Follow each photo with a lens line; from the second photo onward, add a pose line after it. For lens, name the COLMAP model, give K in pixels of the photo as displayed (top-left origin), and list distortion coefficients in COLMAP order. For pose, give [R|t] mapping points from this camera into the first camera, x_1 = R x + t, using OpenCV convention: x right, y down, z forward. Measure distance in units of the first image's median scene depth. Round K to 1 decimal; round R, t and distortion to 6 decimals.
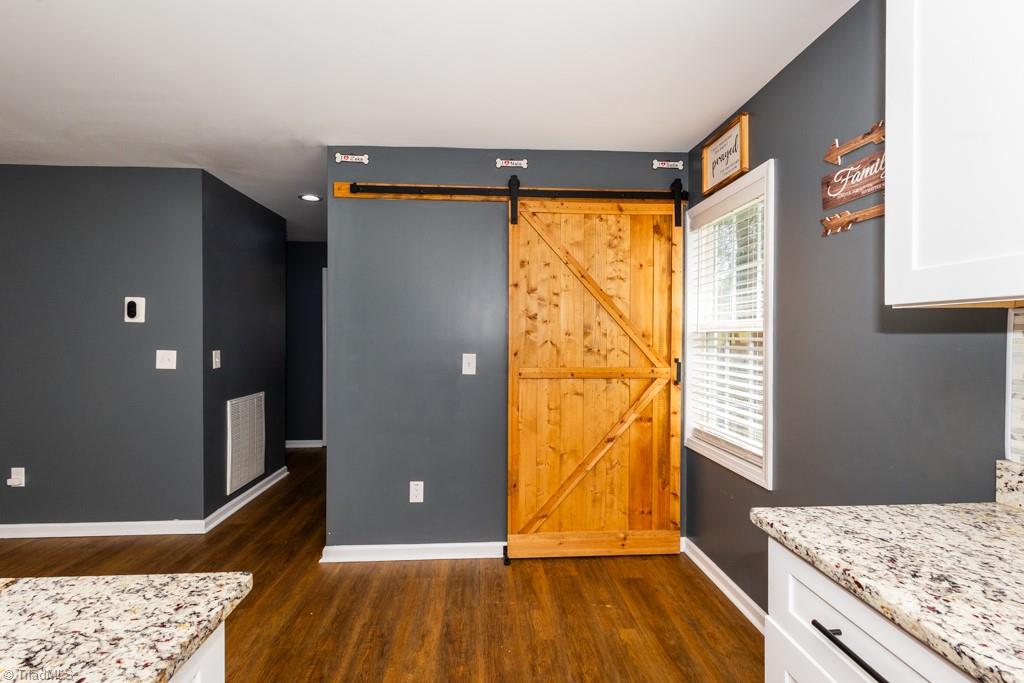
lens RADIAL K [[470.4, 0, 508.7], [0, 470.4, 340.8], [0, 0, 1]] dist [0.005889, -0.001126]
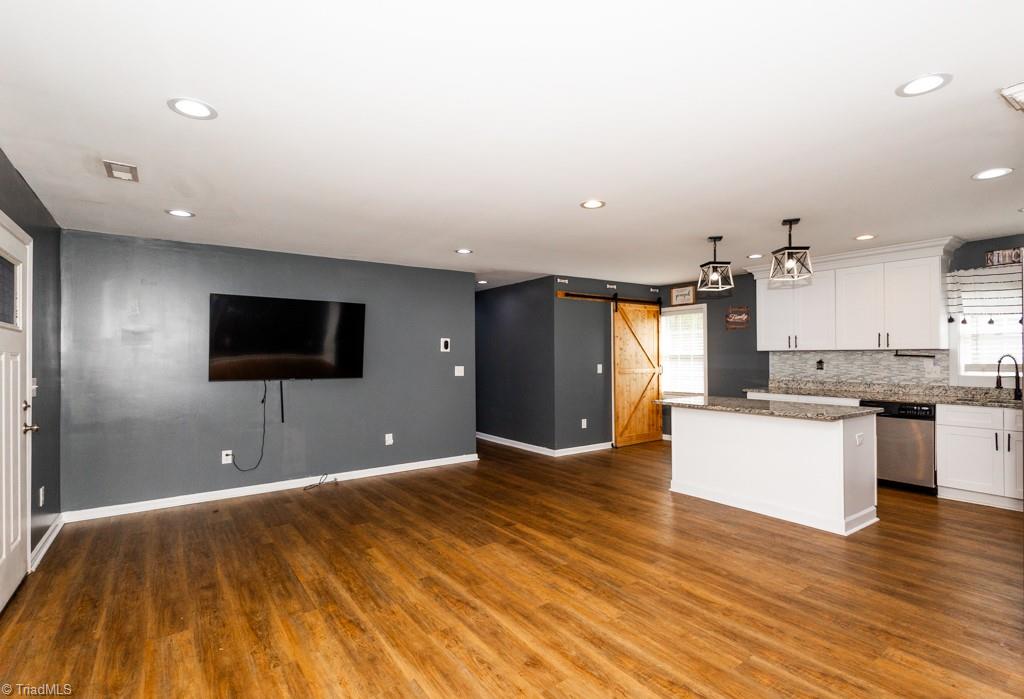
lens RADIAL K [[492.1, 0, 518.8], [0, 492.1, 346.2], [0, 0, 1]] dist [-0.005269, 0.001334]
pose [[0.851512, -0.000125, 0.524336, -1.770322], [0.014496, 0.999623, -0.023303, -0.012526], [-0.524135, 0.027444, 0.851193, -0.934979]]
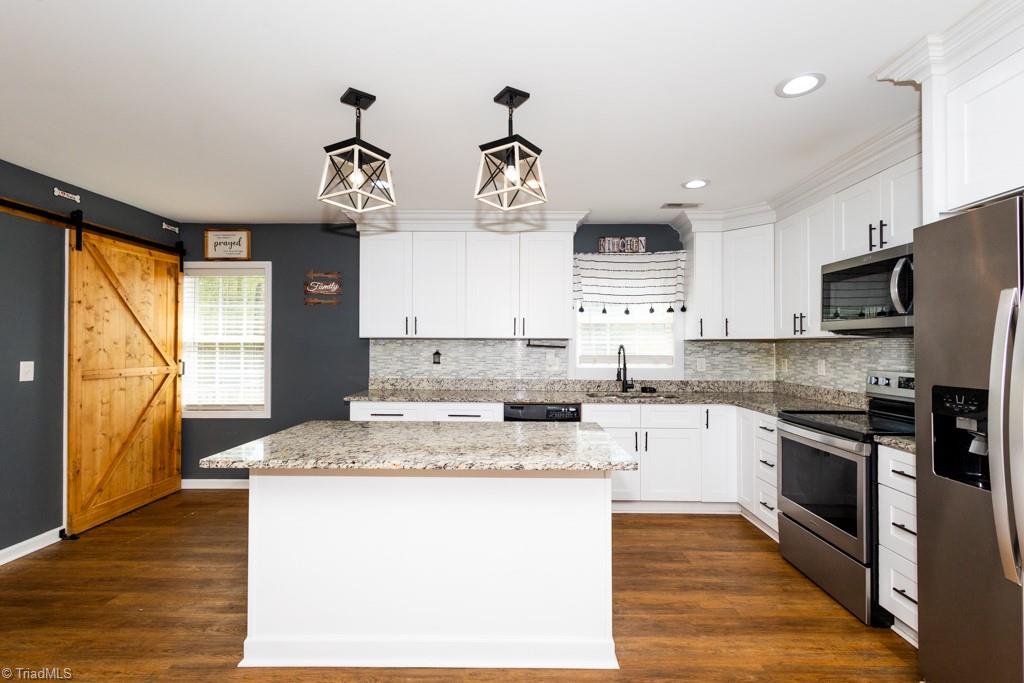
lens RADIAL K [[470.4, 0, 512.0], [0, 470.4, 342.2], [0, 0, 1]] dist [0.005889, -0.001126]
pose [[0.078850, 0.003332, 0.996881, -1.069442], [0.006076, 0.999974, -0.003823, -0.005808], [-0.996868, 0.006359, 0.078827, -0.178798]]
